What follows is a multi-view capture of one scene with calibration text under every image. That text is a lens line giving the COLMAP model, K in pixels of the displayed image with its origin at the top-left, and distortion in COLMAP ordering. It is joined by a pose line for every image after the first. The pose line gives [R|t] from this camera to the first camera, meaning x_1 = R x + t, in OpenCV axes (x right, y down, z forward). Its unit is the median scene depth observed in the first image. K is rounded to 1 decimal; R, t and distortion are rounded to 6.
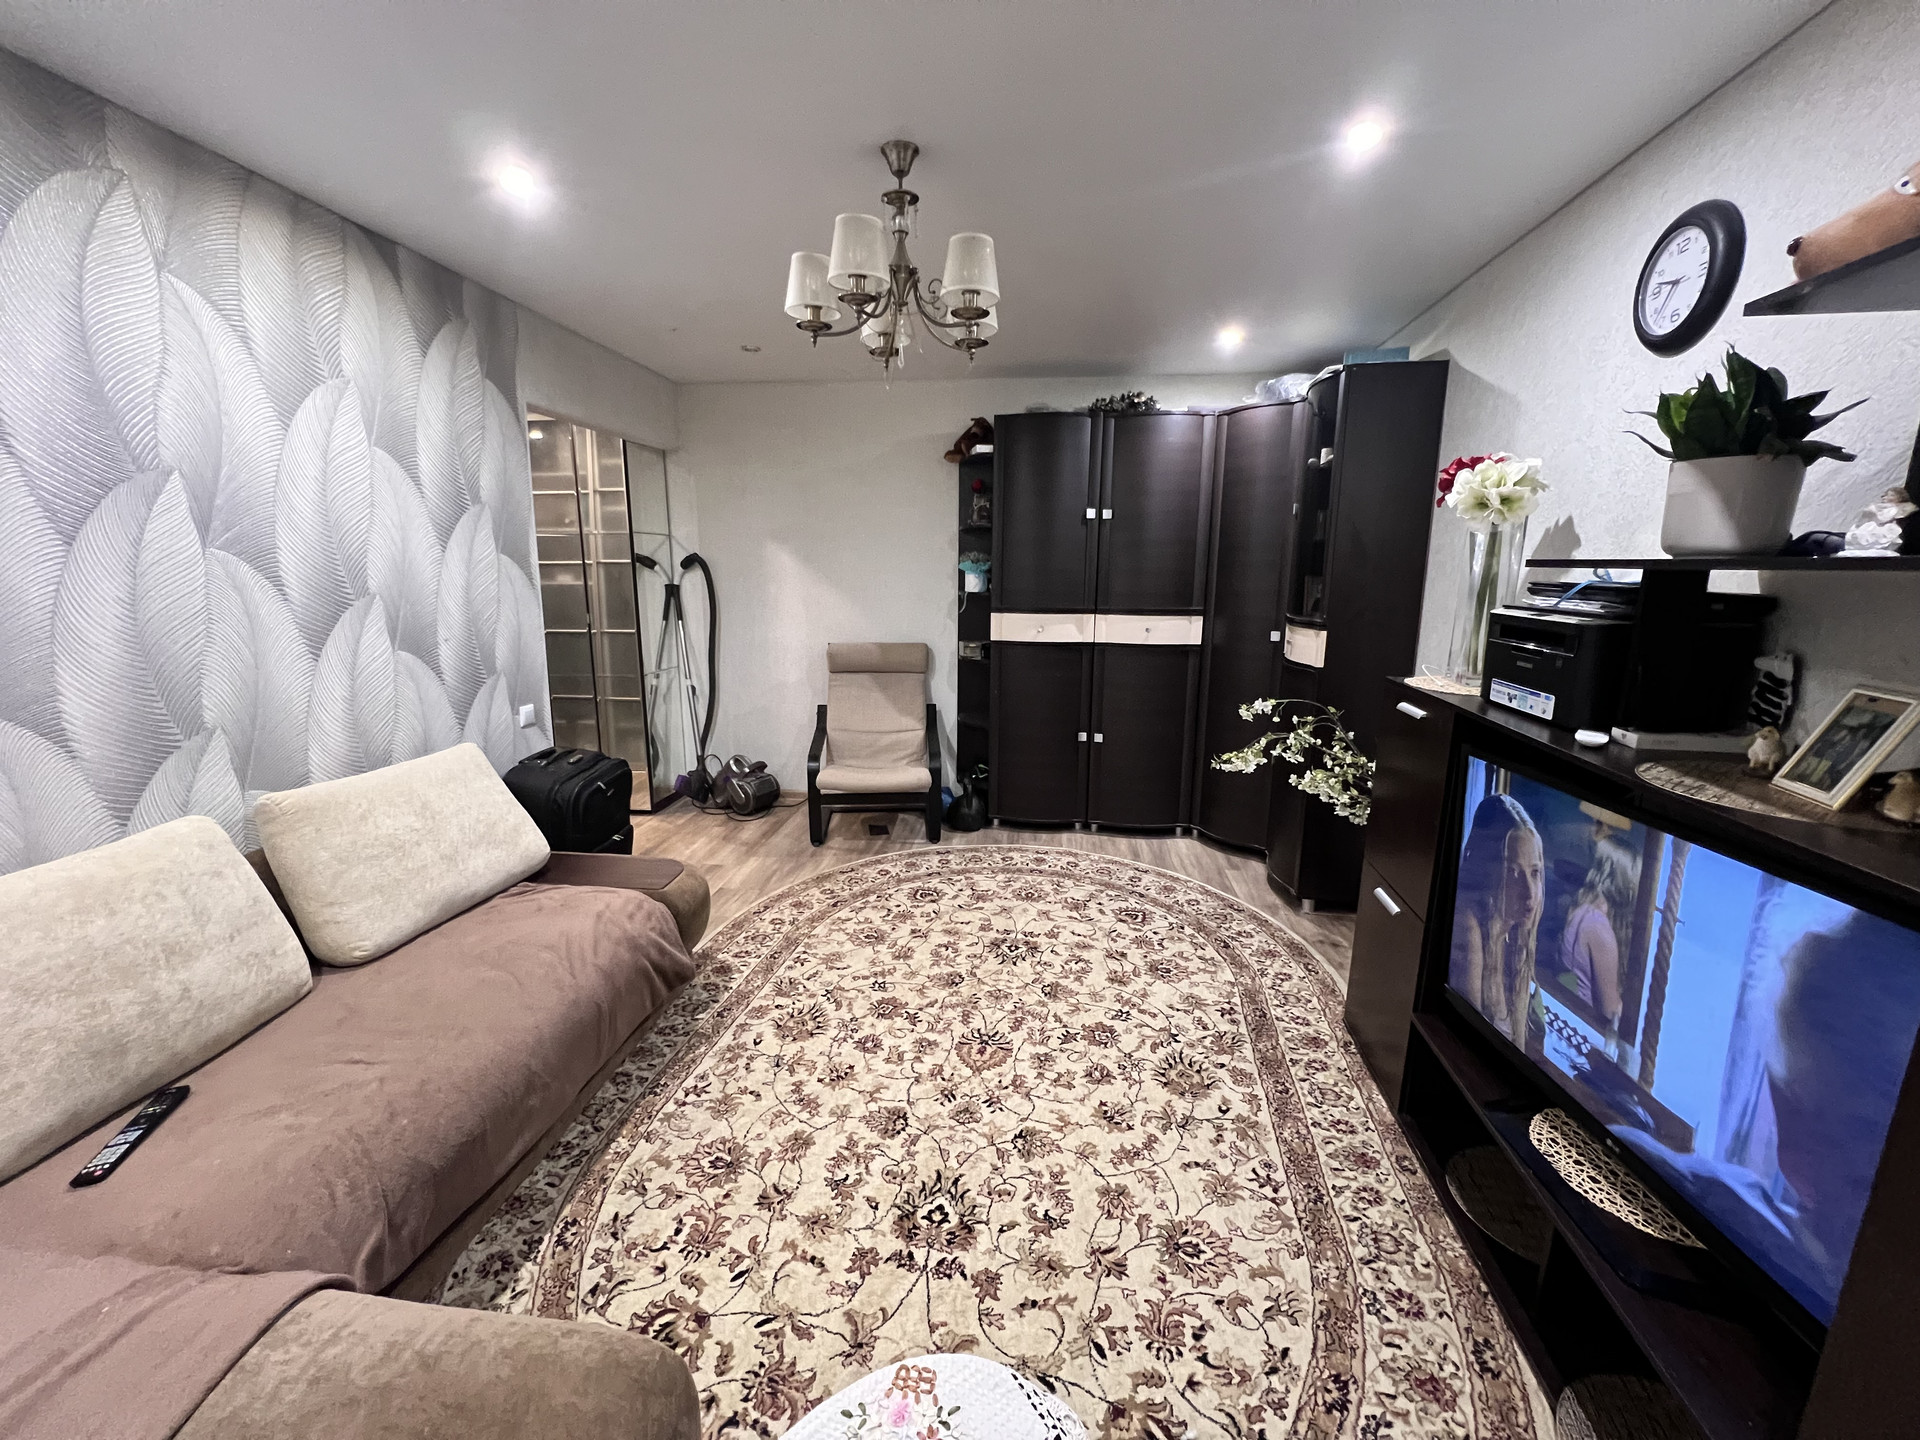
lens RADIAL K [[754.5, 0, 958.1], [0, 754.5, 715.6], [0, 0, 1]] dist [-0.000281, 0.000298]
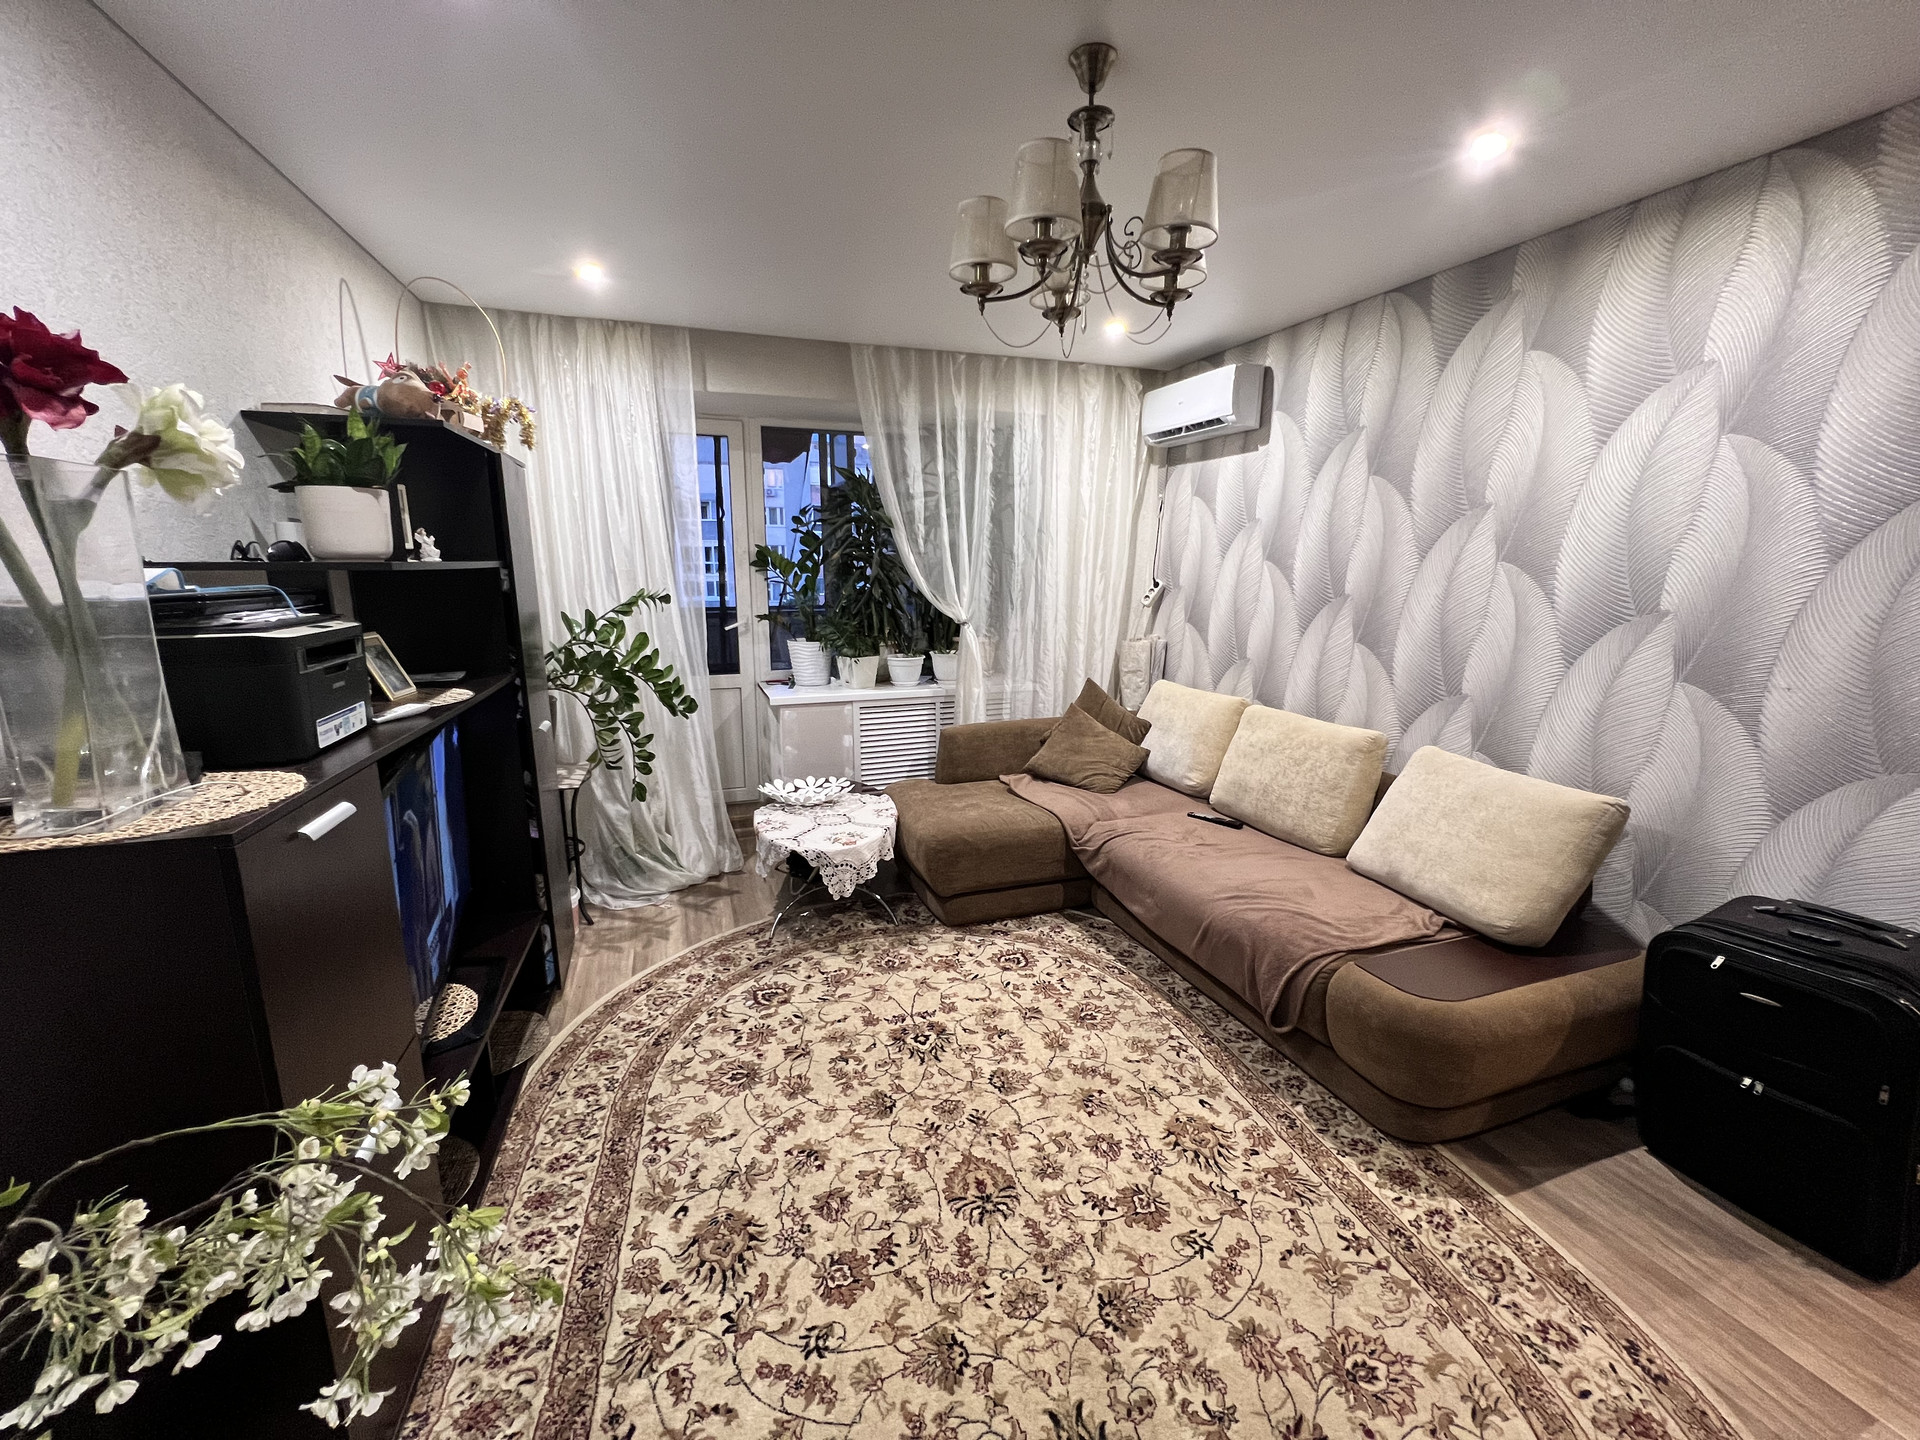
lens RADIAL K [[754.5, 0, 958.1], [0, 754.5, 715.6], [0, 0, 1]] dist [-0.000281, 0.000298]
pose [[-0.883243, 0.084313, -0.461274, 0.424577], [-0.103918, 0.924048, 0.367881, -0.339996], [0.457257, 0.372863, -0.807397, 1.629706]]
